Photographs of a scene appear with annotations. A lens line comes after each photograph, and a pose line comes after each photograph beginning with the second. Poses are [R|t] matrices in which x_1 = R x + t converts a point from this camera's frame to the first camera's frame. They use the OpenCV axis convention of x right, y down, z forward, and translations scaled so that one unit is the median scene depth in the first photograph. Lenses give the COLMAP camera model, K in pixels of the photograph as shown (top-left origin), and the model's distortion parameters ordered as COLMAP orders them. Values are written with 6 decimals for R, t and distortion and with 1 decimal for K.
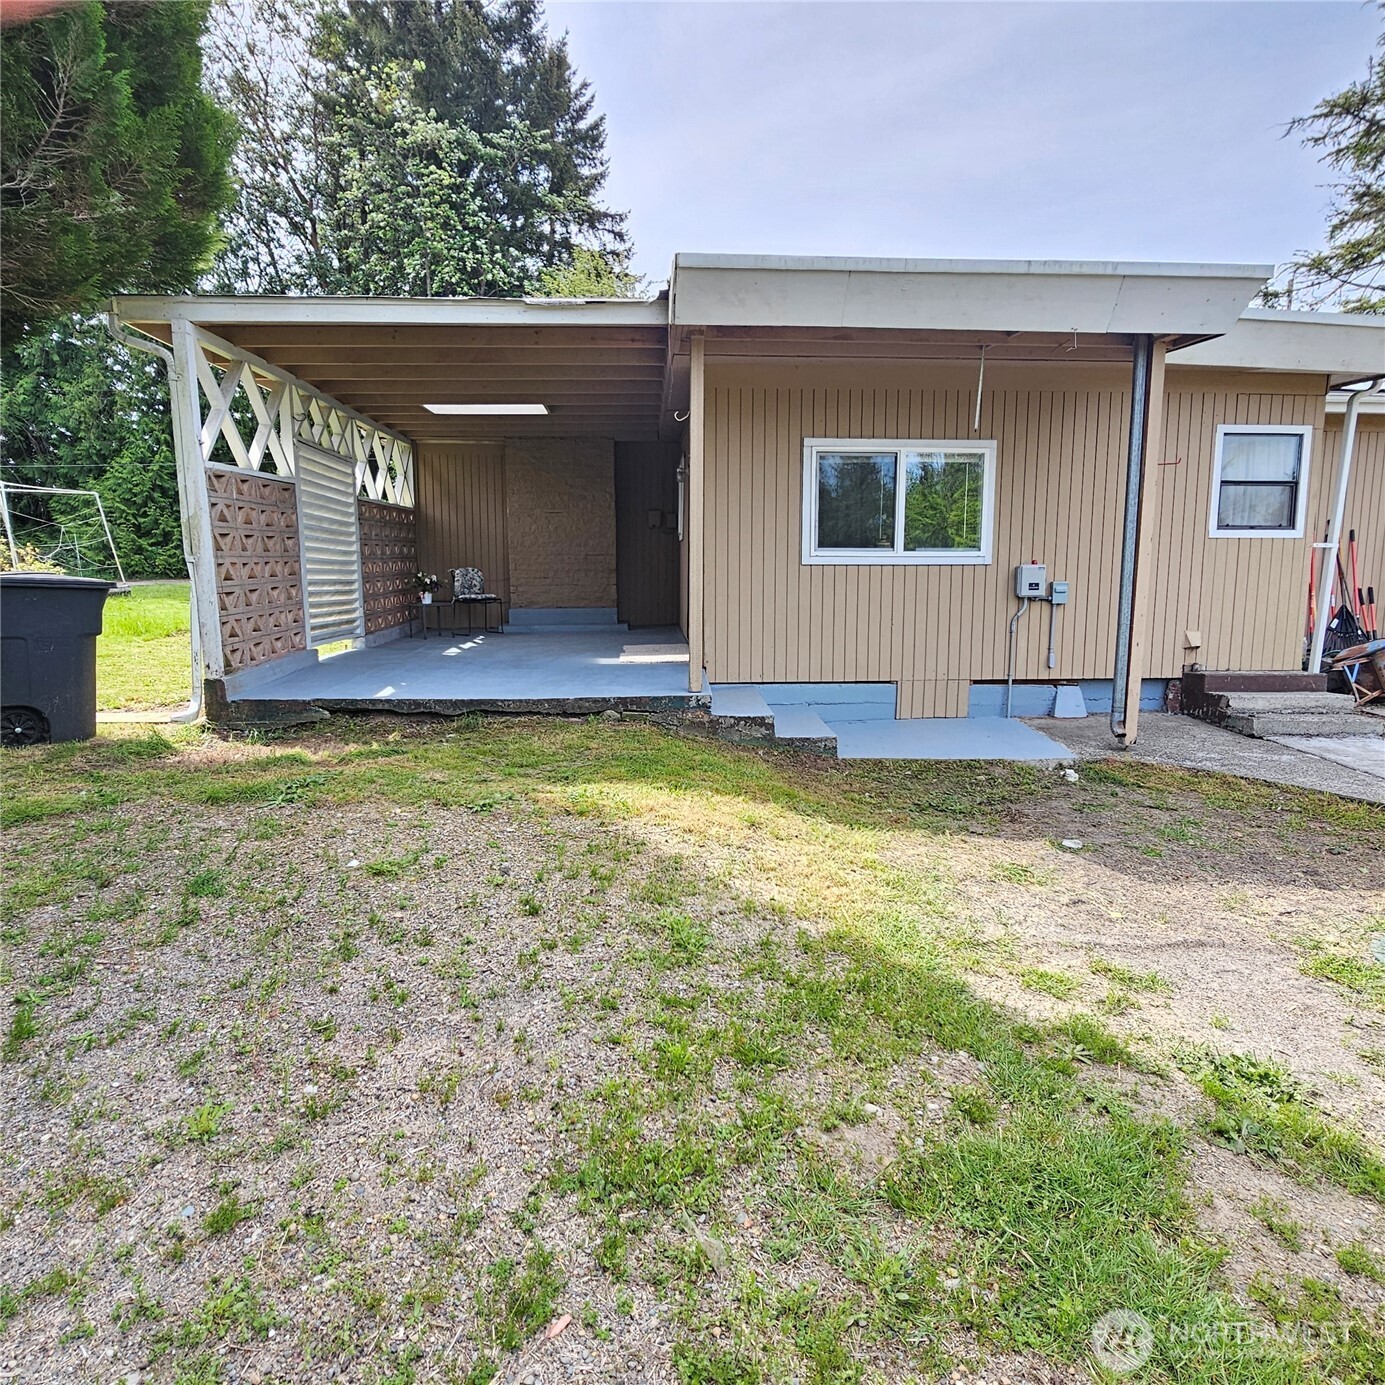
lens RADIAL K [[880.2, 0, 691.2], [0, 880.2, 689.1], [0, 0, 1]] dist [-0.001752, 0.001050]
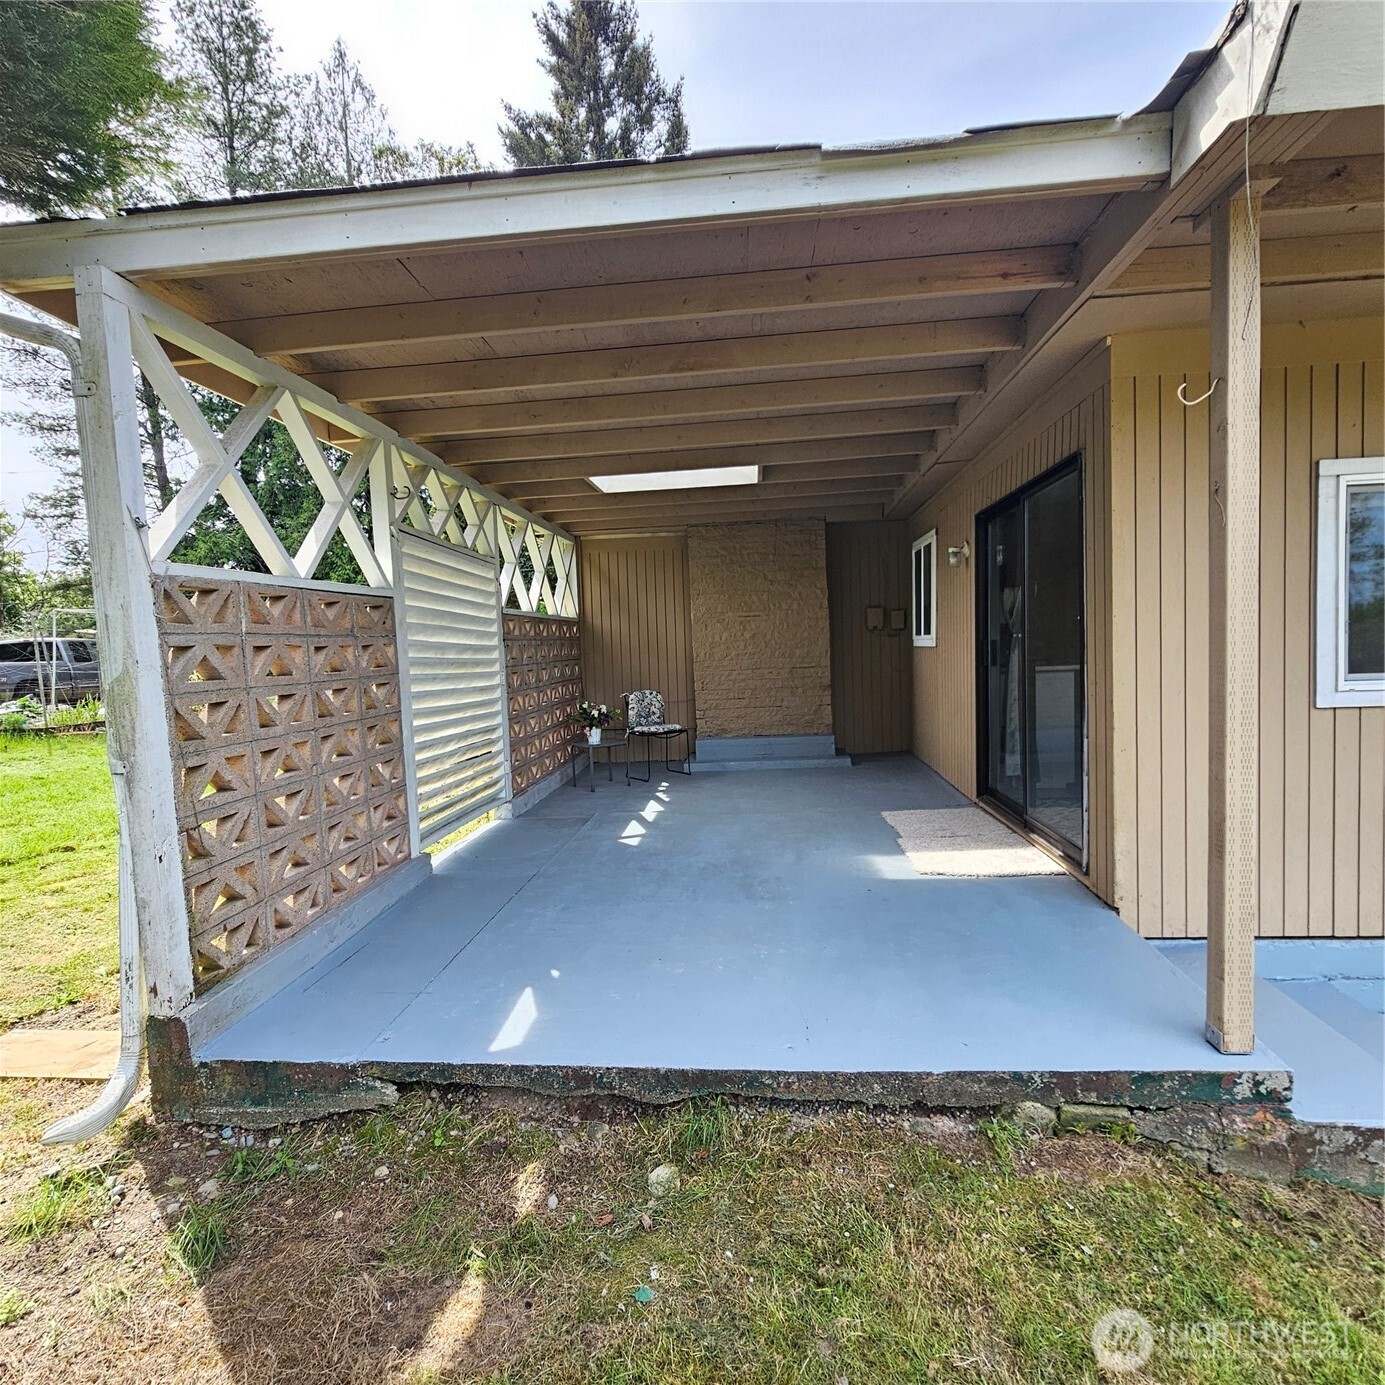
lens RADIAL K [[738.5, 0, 690.3], [0, 738.5, 688.0], [0, 0, 1]] dist [-0.001931, -0.001026]
pose [[0.987440, -0.028329, -0.155437, -0.154266], [0.014979, 0.996148, -0.086397, -0.115137], [0.157286, 0.082984, 0.984060, 0.498128]]
